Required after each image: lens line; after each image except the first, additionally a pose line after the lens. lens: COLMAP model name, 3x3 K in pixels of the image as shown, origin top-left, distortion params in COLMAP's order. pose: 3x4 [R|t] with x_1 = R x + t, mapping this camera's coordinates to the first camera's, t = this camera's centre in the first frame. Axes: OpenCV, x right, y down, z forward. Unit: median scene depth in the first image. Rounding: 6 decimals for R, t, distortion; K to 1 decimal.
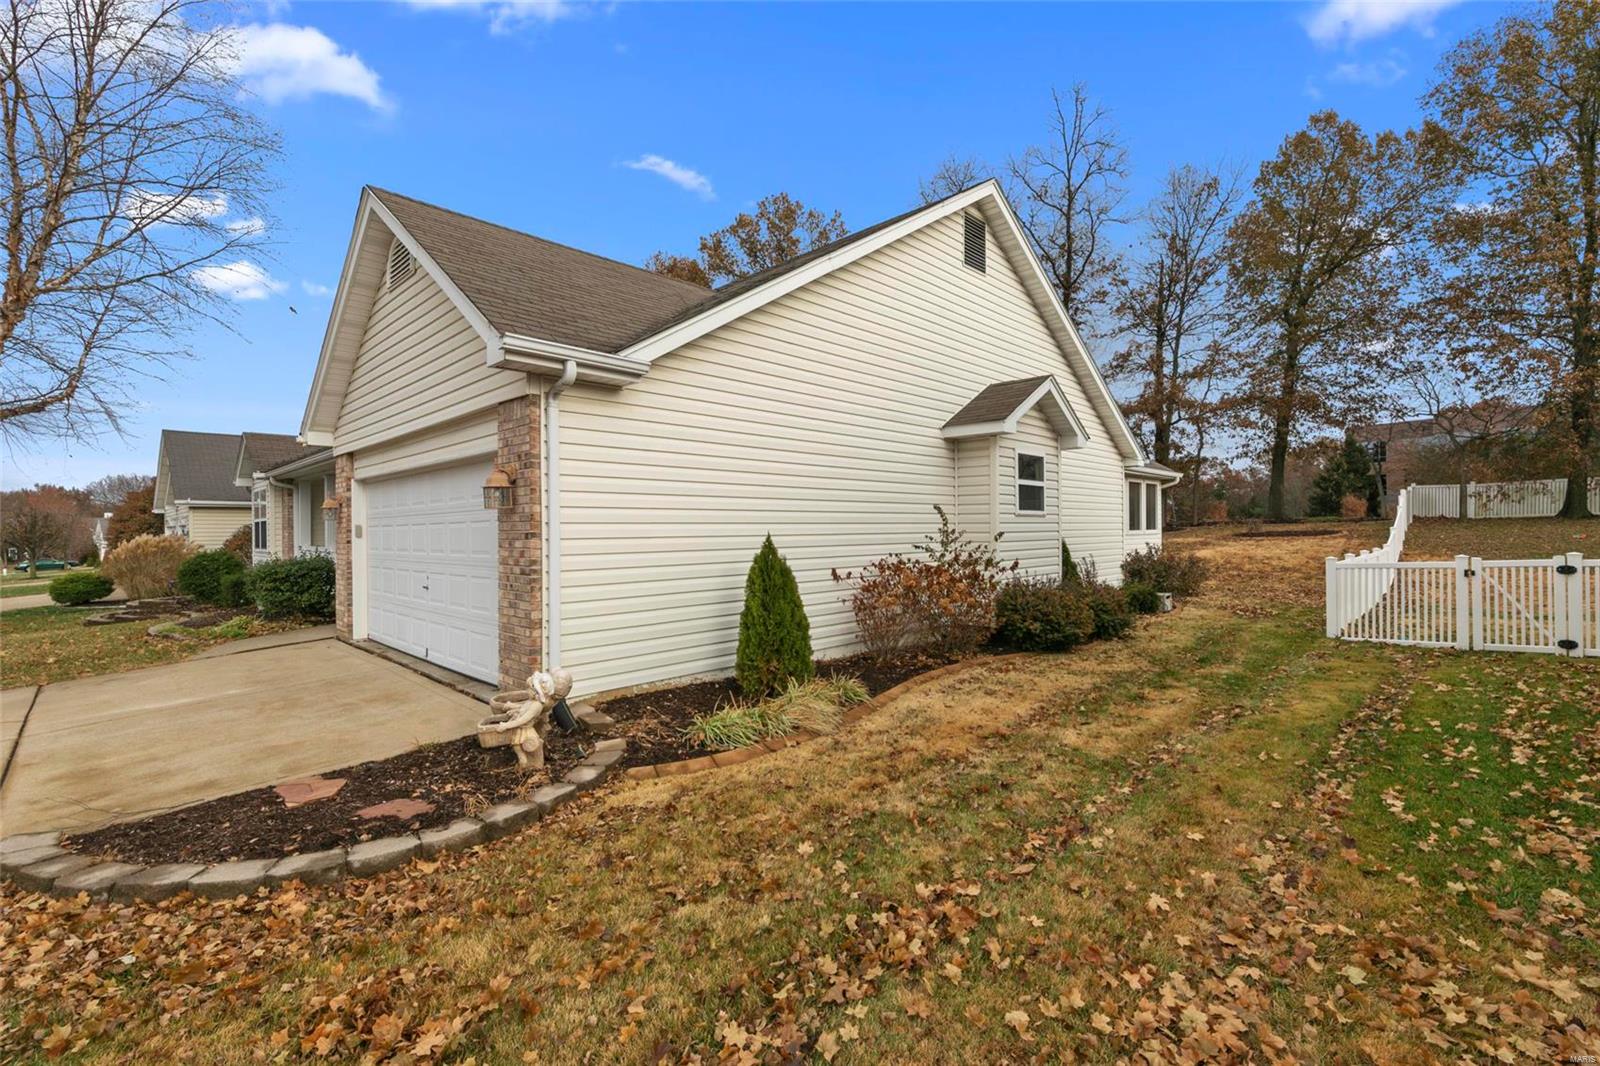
lens RADIAL K [[695.6, 0, 800.1], [0, 695.6, 528.3], [0, 0, 1]] dist [0.000468, -0.000592]
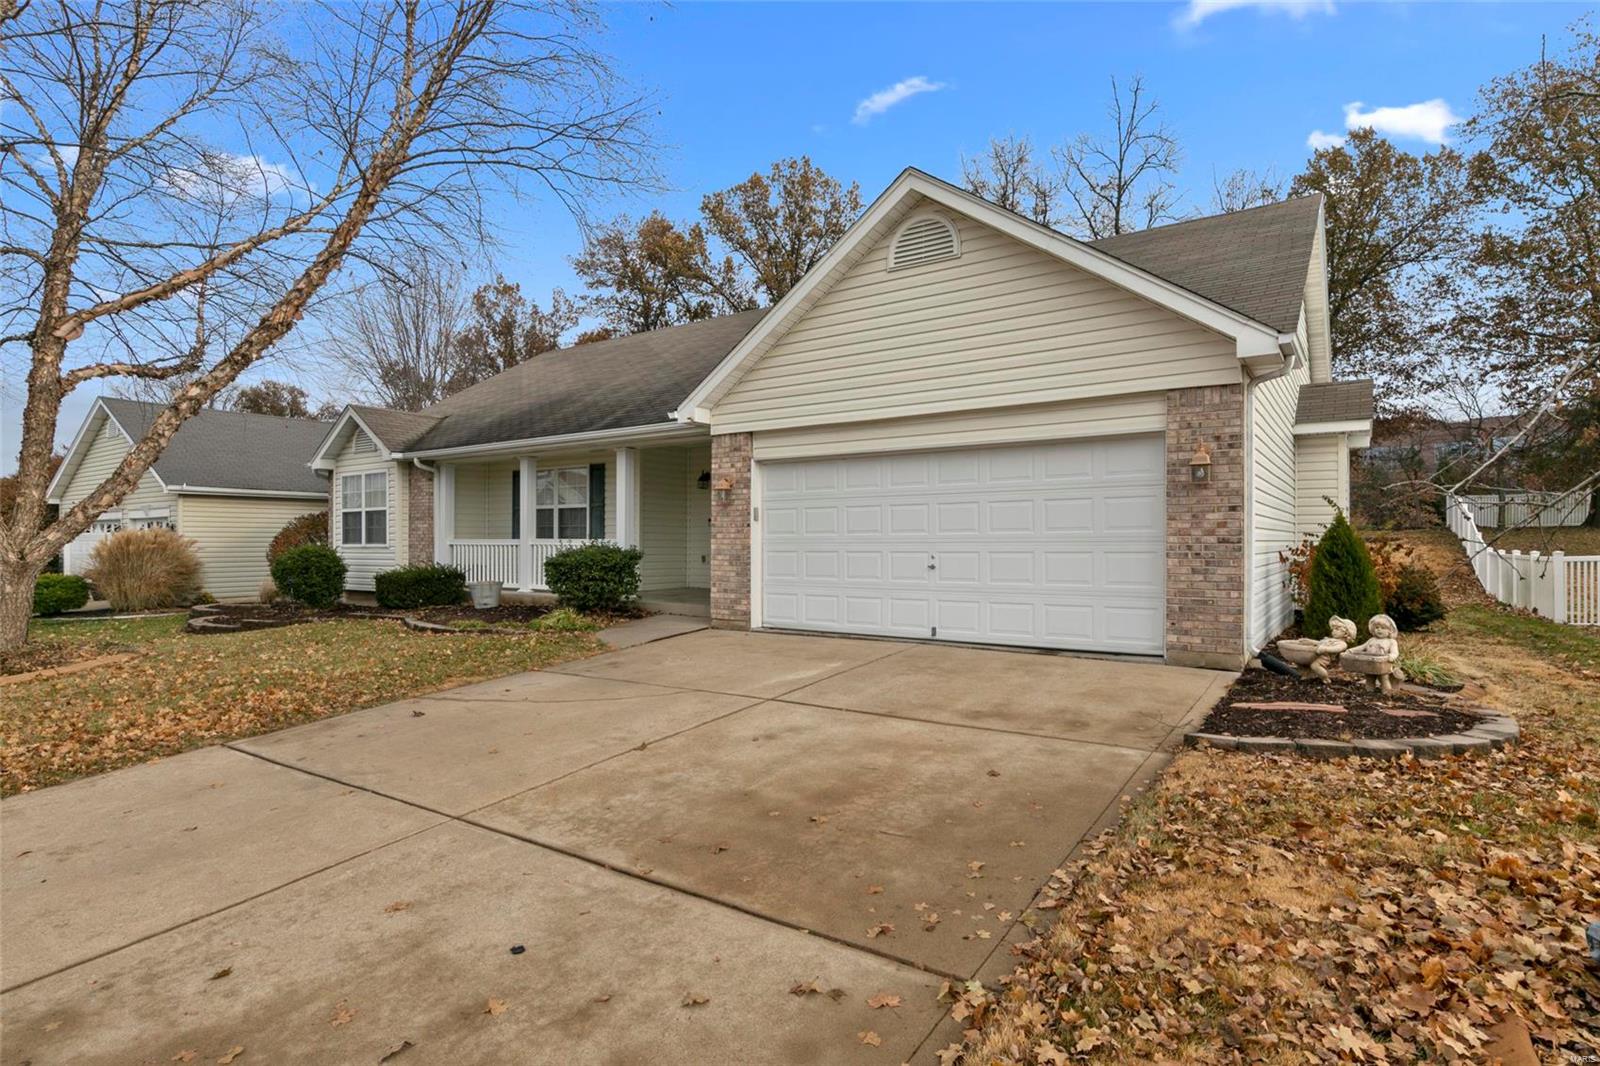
lens RADIAL K [[802.8, 0, 797.3], [0, 802.8, 543.6], [0, 0, 1]] dist [-0.002757, 0.001357]
pose [[0.984270, 0.002013, 0.176658, -0.338841], [-0.003657, 0.999953, 0.008981, 0.015022], [-0.176631, -0.009486, 0.984231, -0.039567]]
